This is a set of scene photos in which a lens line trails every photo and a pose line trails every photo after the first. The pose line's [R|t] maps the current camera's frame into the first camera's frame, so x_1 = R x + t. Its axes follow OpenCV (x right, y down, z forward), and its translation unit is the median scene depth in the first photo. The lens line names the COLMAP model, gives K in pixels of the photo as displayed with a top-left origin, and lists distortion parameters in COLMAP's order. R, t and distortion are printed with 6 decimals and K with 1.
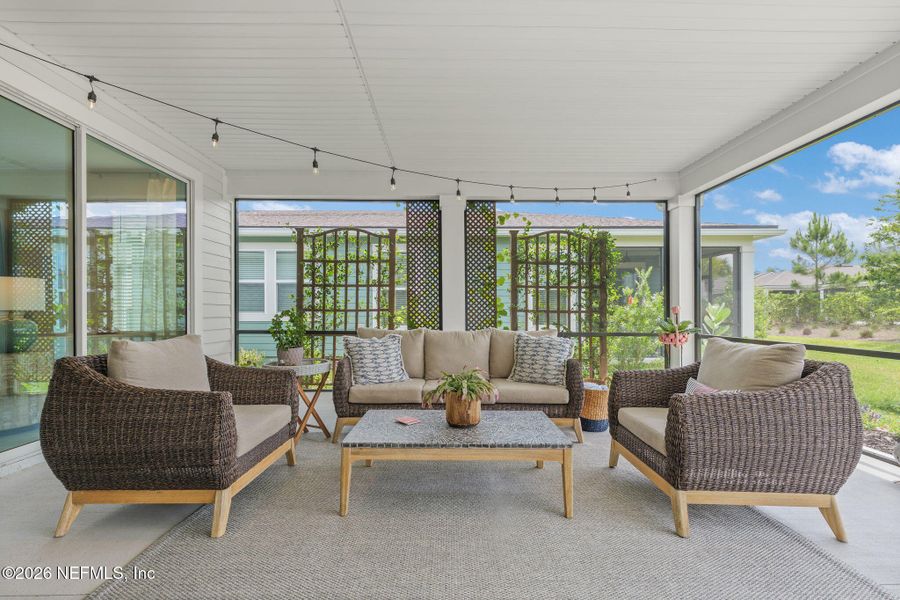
lens RADIAL K [[371.2, 0, 451.4], [0, 371.2, 308.8], [0, 0, 1]] dist [0.002515, -0.000412]
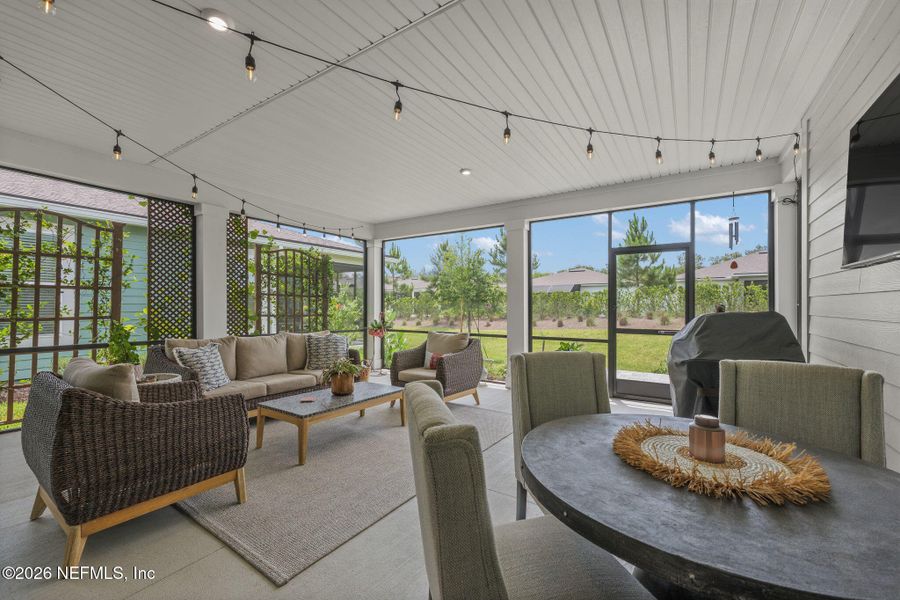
lens RADIAL K [[371.2, 0, 449.7], [0, 371.2, 300.8], [0, 0, 1]] dist [0.002515, -0.000412]
pose [[0.564496, 0.014709, 0.825305, -0.435433], [-0.008271, 0.999892, -0.012164, -0.030660], [-0.825395, 0.000041, 0.564556, -0.117260]]
